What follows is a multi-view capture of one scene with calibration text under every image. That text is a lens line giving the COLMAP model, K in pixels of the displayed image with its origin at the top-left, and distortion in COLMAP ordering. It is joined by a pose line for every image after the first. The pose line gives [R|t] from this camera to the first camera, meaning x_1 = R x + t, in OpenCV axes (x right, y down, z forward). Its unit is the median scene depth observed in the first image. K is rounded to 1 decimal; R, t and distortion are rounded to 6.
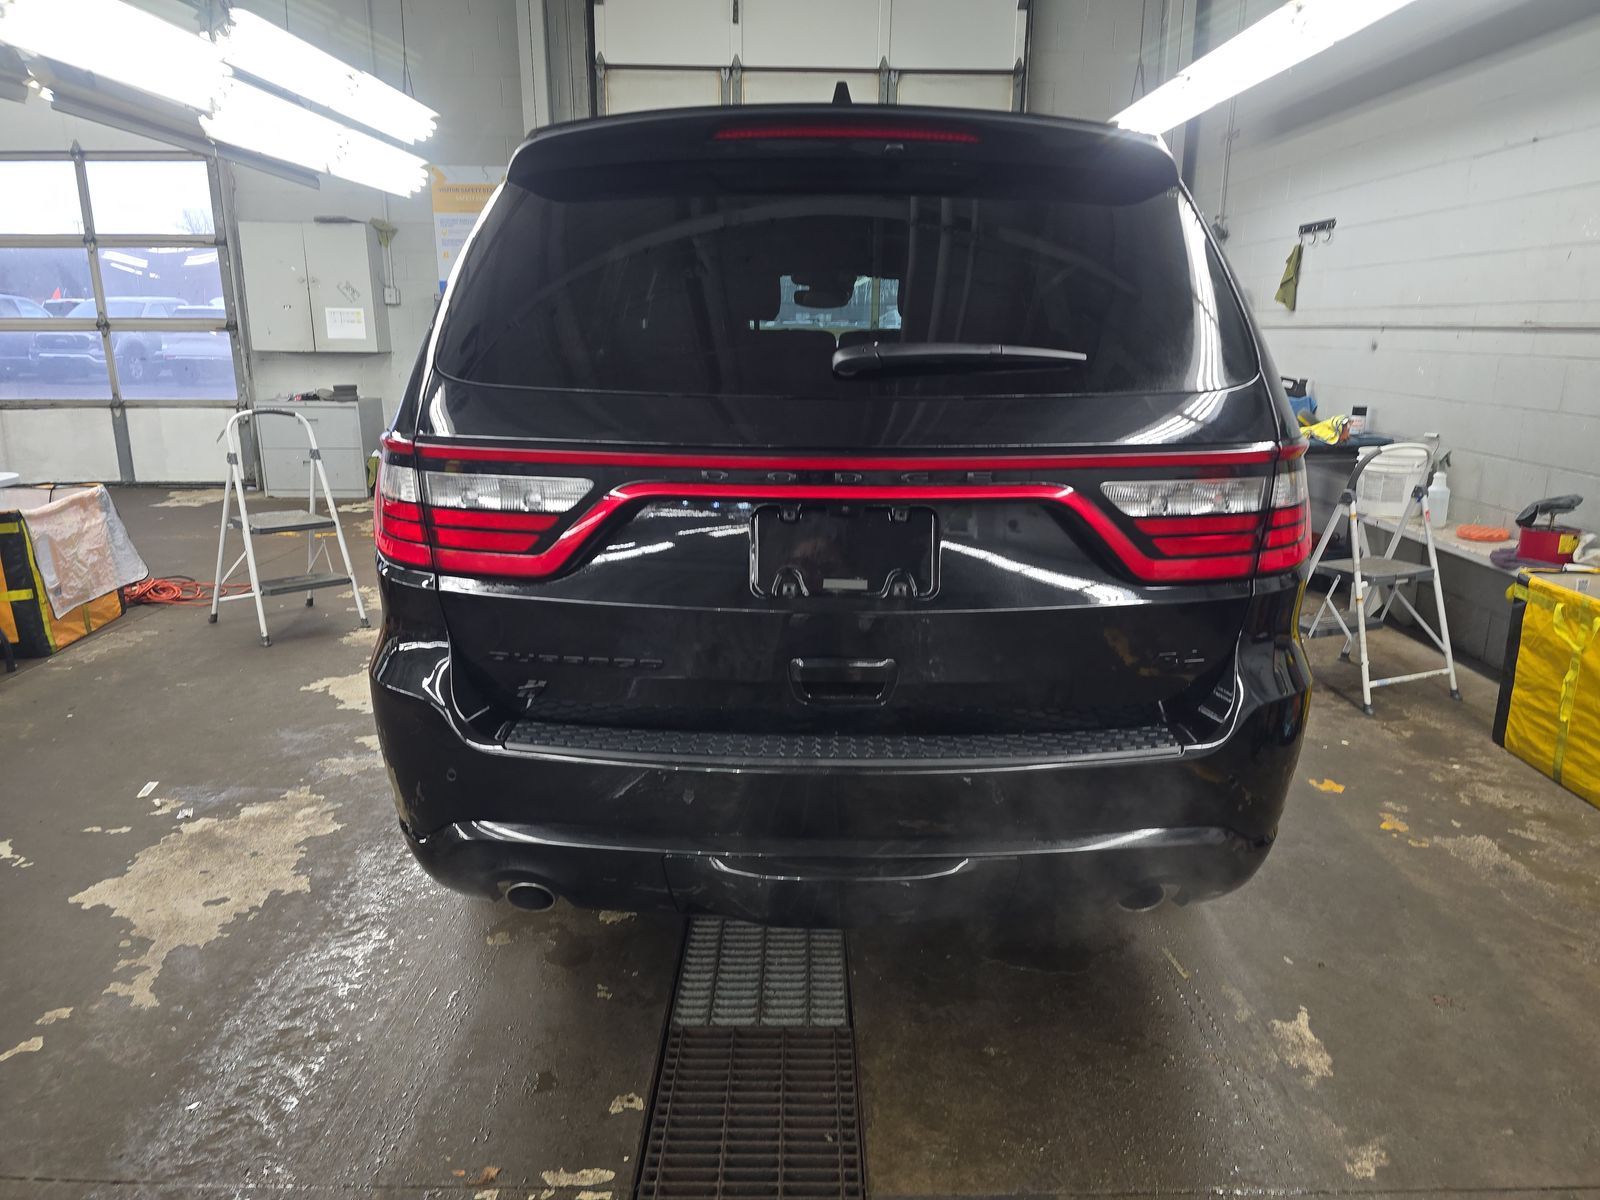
lens RADIAL K [[1089.3, 0, 799.5], [0, 1089.3, 606.0], [0, 0, 1]] dist [0.032776, -0.024565]
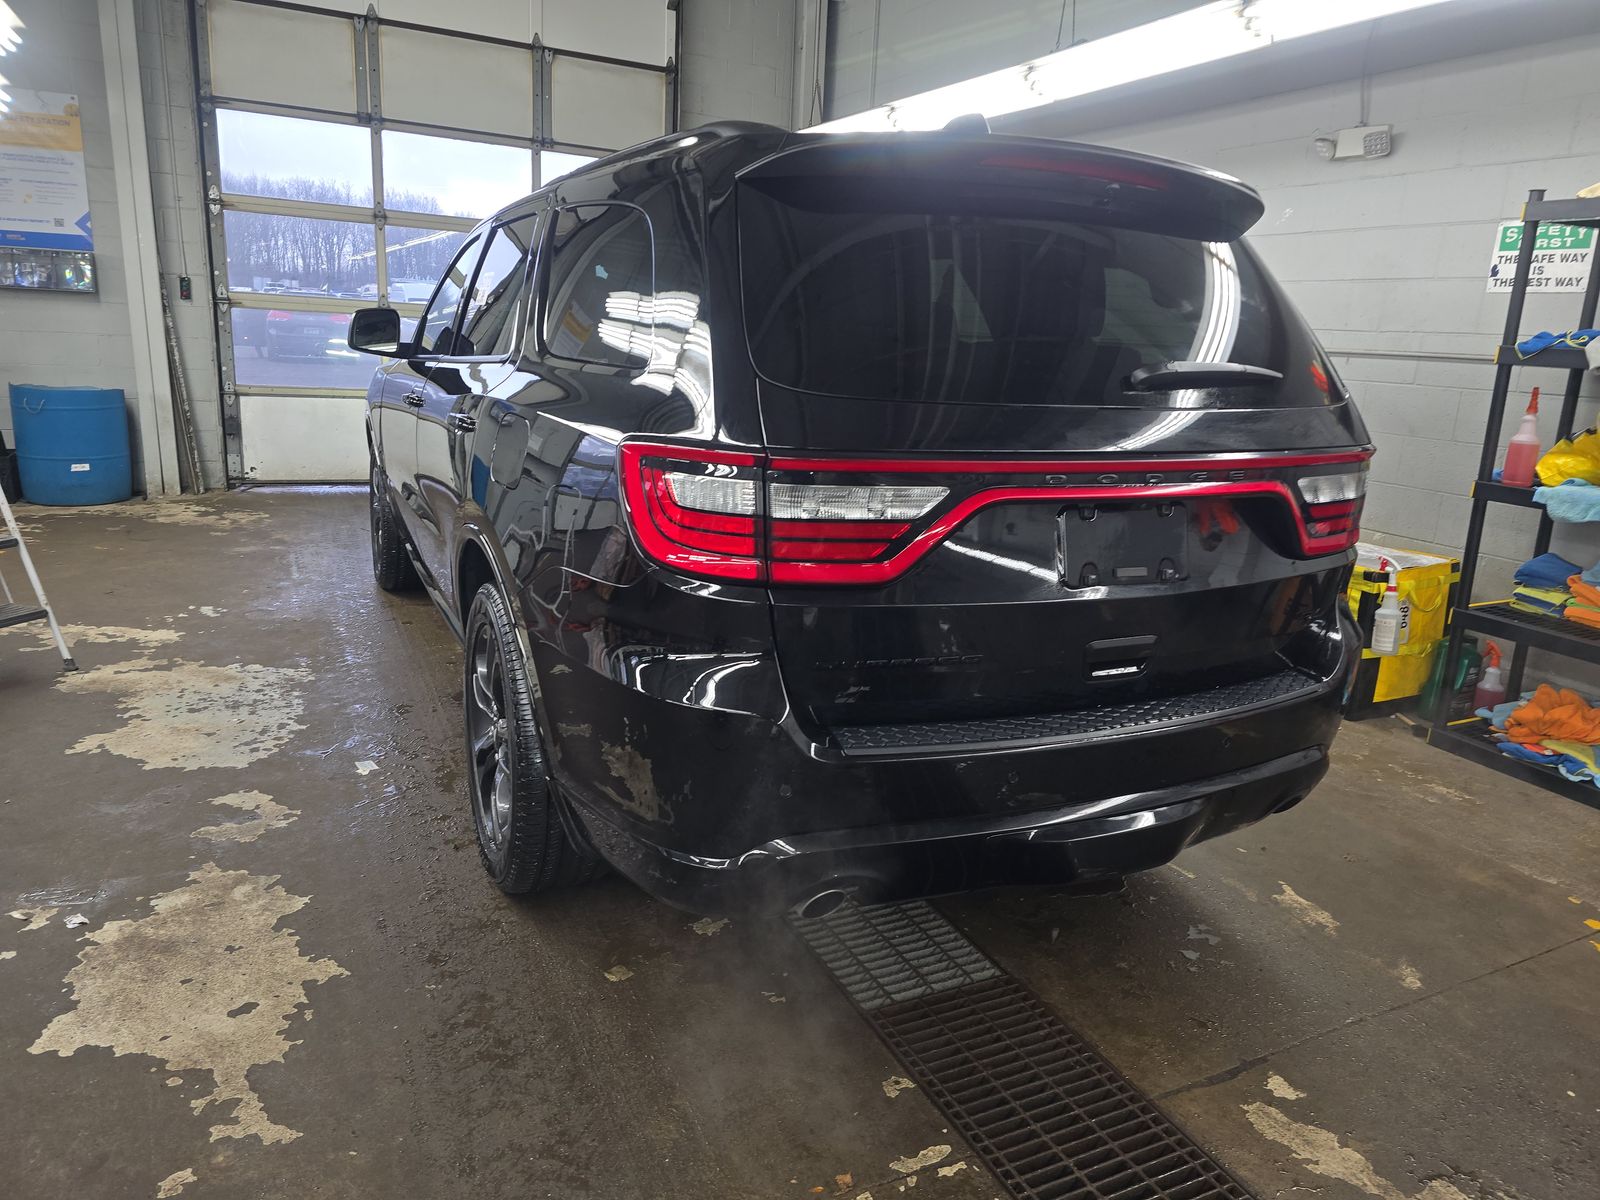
lens RADIAL K [[1089.3, 0, 807.2], [0, 1089.3, 603.1], [0, 0, 1]] dist [0.032776, -0.024565]
pose [[0.894857, -0.071878, 0.440528, -0.461366], [0.065862, 0.997409, 0.028954, -0.029155], [-0.441468, 0.003105, 0.897272, 0.067000]]
